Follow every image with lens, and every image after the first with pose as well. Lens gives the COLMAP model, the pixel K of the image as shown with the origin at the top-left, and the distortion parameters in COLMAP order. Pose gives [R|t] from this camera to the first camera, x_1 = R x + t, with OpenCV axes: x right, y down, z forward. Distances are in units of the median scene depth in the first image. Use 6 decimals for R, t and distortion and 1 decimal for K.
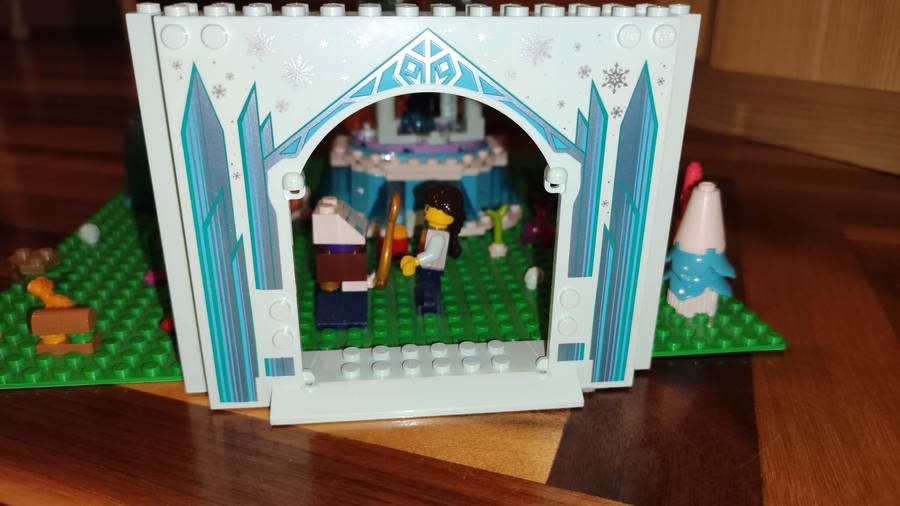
lens RADIAL K [[686.1, 0, 450.0], [0, 686.1, 253.0], [0, 0, 1]] dist [0.002727, 0.001765]
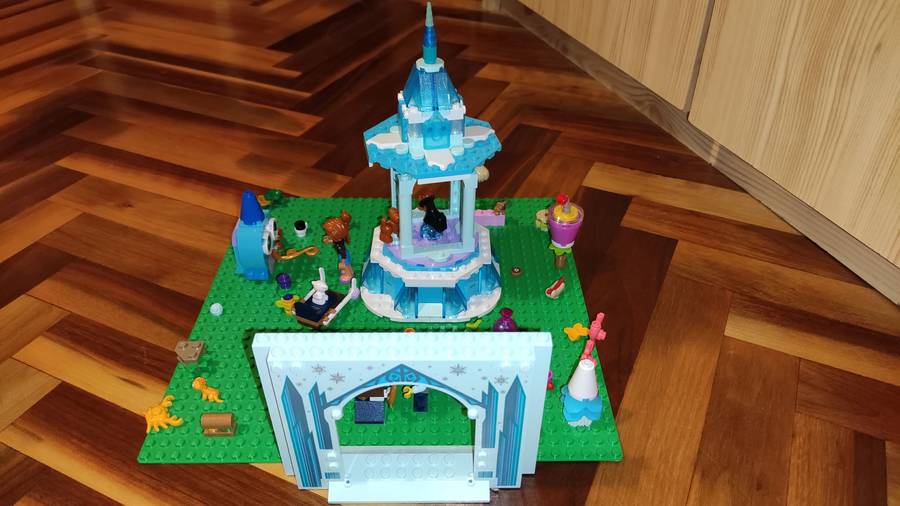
lens RADIAL K [[686.1, 0, 450.0], [0, 686.1, 253.0], [0, 0, 1]] dist [0.002727, 0.001765]
pose [[0.994254, 0.060481, -0.088319, 0.238134], [-0.033356, 0.959051, 0.281261, -1.087838], [0.101713, -0.276699, 0.955558, -0.714197]]
